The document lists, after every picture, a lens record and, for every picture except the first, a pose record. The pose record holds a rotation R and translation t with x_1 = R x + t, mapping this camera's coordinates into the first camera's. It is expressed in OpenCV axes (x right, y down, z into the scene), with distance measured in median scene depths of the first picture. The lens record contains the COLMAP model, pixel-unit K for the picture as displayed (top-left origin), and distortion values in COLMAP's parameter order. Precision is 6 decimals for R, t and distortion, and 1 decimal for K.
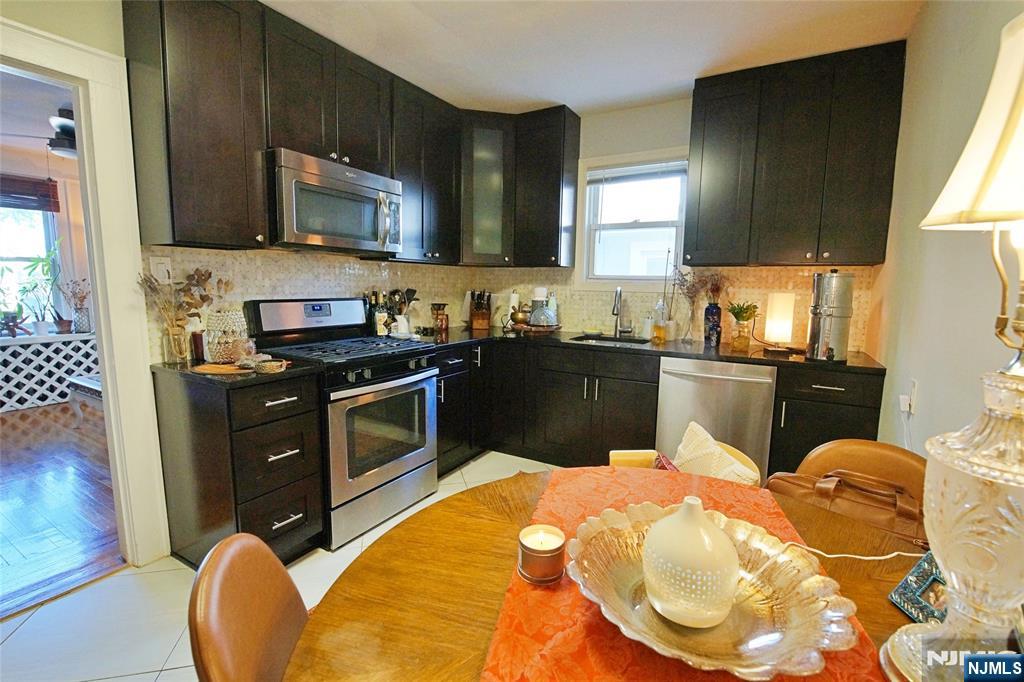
lens RADIAL K [[450.4, 0, 503.8], [0, 450.4, 341.2], [0, 0, 1]] dist [-0.003862, -0.000994]
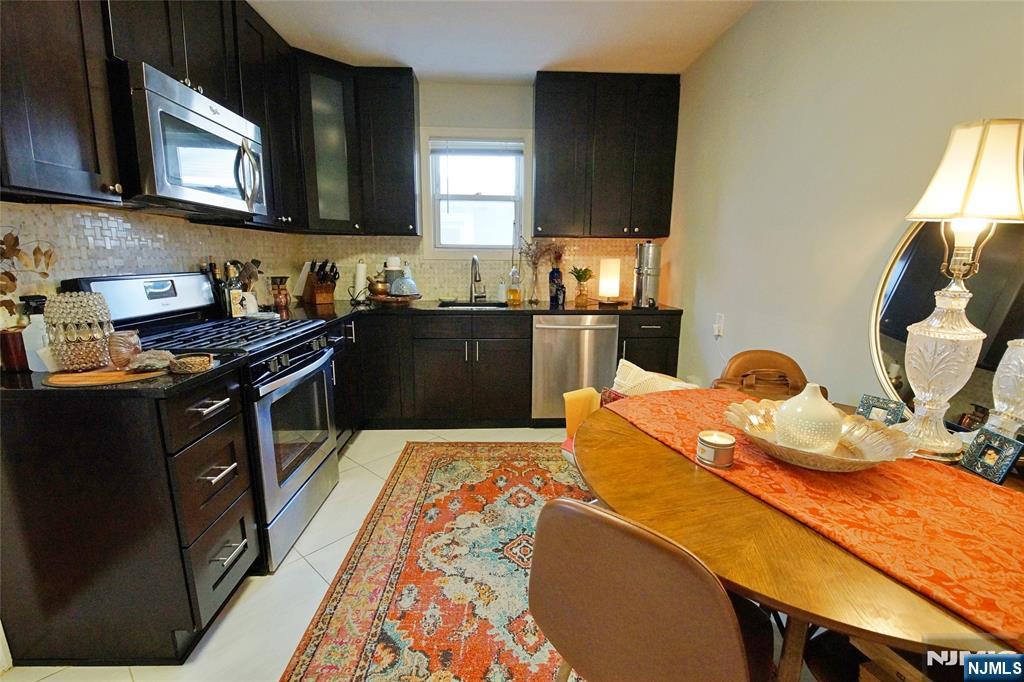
lens RADIAL K [[450.4, 0, 503.8], [0, 450.4, 341.2], [0, 0, 1]] dist [-0.003862, -0.000994]
pose [[0.842162, -0.108634, 0.528168, -0.270820], [0.073652, 0.993490, 0.086905, -0.004940], [-0.534171, -0.034288, 0.844681, 0.045553]]
